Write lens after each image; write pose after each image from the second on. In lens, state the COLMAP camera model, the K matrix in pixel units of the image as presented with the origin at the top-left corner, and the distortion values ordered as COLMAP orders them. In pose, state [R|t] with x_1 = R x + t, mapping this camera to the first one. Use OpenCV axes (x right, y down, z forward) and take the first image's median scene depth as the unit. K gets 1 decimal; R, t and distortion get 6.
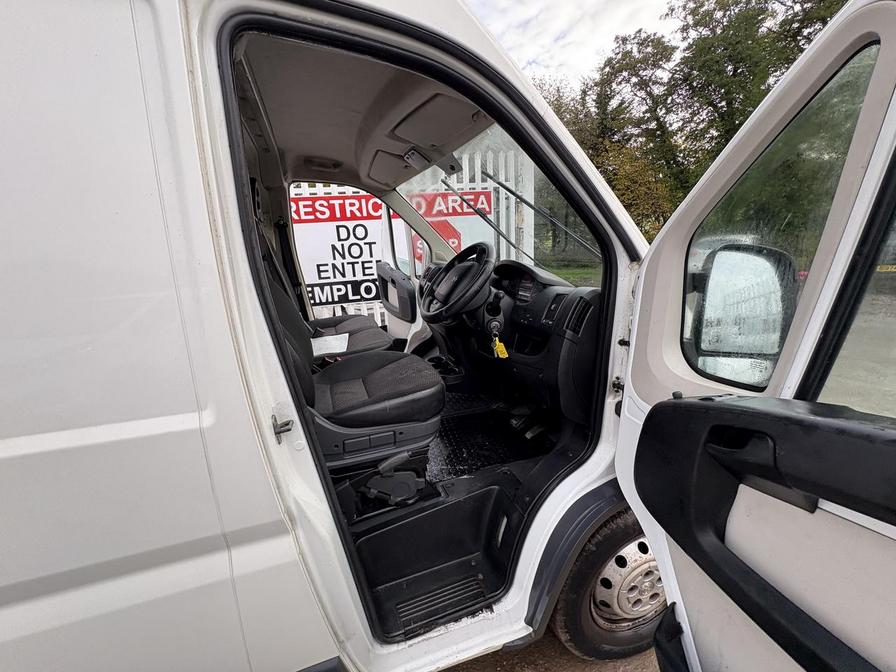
lens RADIAL K [[324.0, 0, 438.2], [0, 324.0, 322.3], [0, 0, 1]] dist [-0.003732, -0.000124]
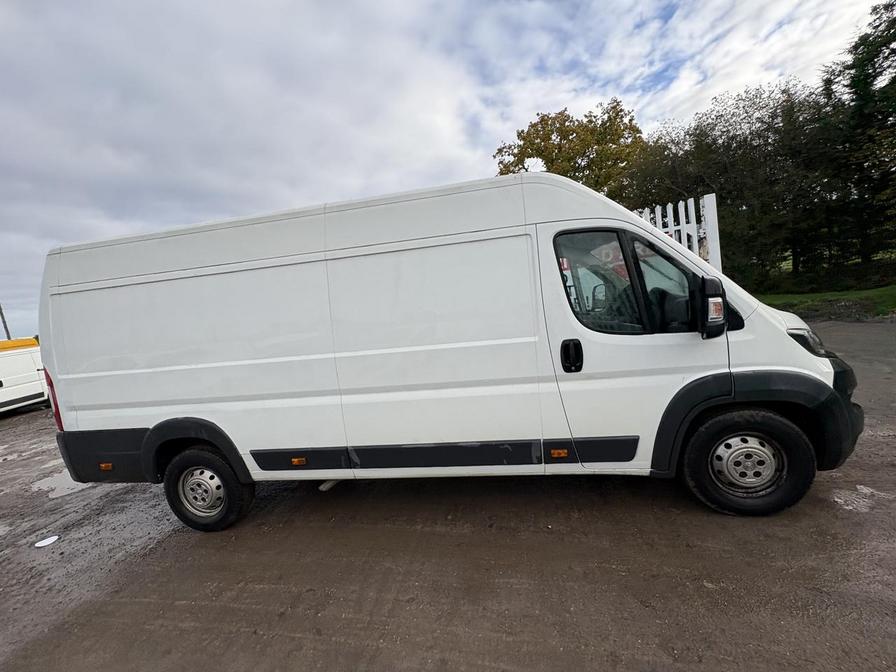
lens RADIAL K [[357.5, 0, 446.5], [0, 357.5, 335.7], [0, 0, 1]] dist [-0.002548, 0.000689]
pose [[0.876839, -0.019652, -0.480382, 0.022344], [-0.028253, 0.995331, -0.092289, 0.050684], [0.479953, 0.094495, 0.872190, -0.220290]]
